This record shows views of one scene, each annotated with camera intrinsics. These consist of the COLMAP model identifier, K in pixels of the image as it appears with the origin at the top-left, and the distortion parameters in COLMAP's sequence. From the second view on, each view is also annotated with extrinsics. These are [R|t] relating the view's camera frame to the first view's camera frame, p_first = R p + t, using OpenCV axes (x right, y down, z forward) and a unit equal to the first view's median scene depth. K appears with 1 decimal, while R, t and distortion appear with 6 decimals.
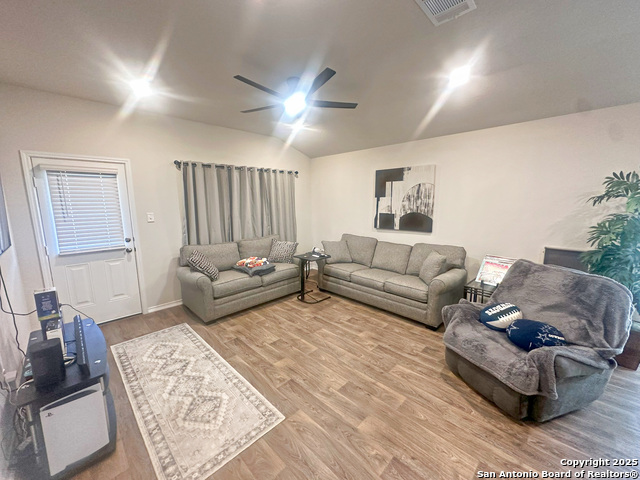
lens RADIAL K [[255.5, 0, 319.7], [0, 255.5, 240.8], [0, 0, 1]] dist [-0.004040, 0.000490]
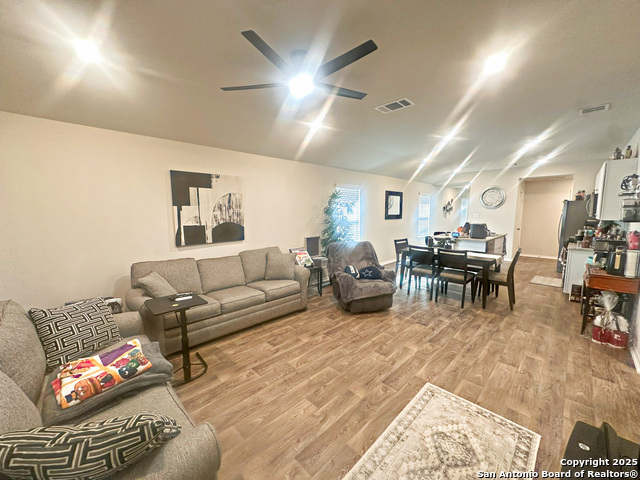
lens RADIAL K [[255.5, 0, 320.6], [0, 255.5, 239.3], [0, 0, 1]] dist [-0.004040, 0.000490]
pose [[0.009455, -0.101517, 0.994789, -0.636979], [0.163969, 0.981525, 0.098605, -0.090546], [-0.986420, 0.162182, 0.025926, 0.675989]]
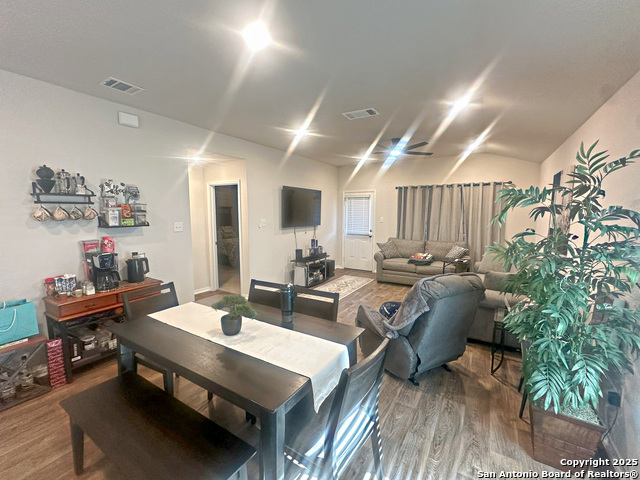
lens RADIAL K [[283.4, 0, 318.0], [0, 283.4, 240.6], [0, 0, 1]] dist [0.005407, 0.000365]
pose [[0.225021, 0.109002, -0.968238, 1.111658], [-0.156537, 0.984859, 0.074494, -0.023906], [0.961697, 0.134802, 0.238677, 0.103760]]
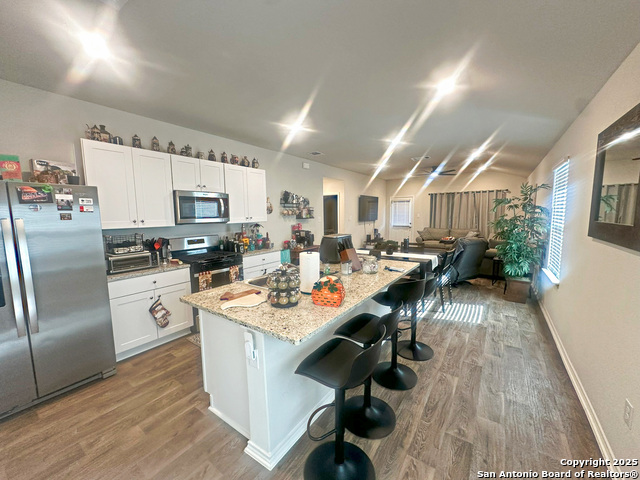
lens RADIAL K [[255.5, 0, 317.1], [0, 255.5, 238.6], [0, 0, 1]] dist [-0.004040, 0.000490]
pose [[0.152931, 0.104638, -0.982681, 1.707626], [-0.143161, 0.986235, 0.082737, 0.068892], [0.977812, 0.128029, 0.165806, -0.417948]]
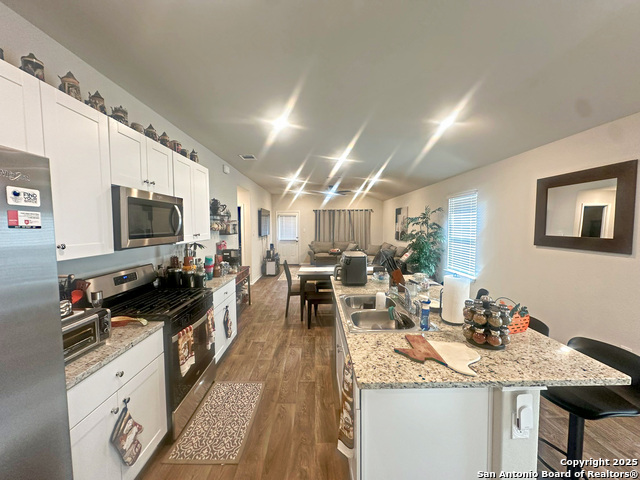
lens RADIAL K [[255.5, 0, 318.3], [0, 255.5, 240.5], [0, 0, 1]] dist [-0.004040, 0.000490]
pose [[0.700195, 0.046088, -0.712462, 1.365828], [-0.111355, 0.992752, -0.045217, 0.122369], [0.705214, 0.110997, 0.700252, -0.798813]]
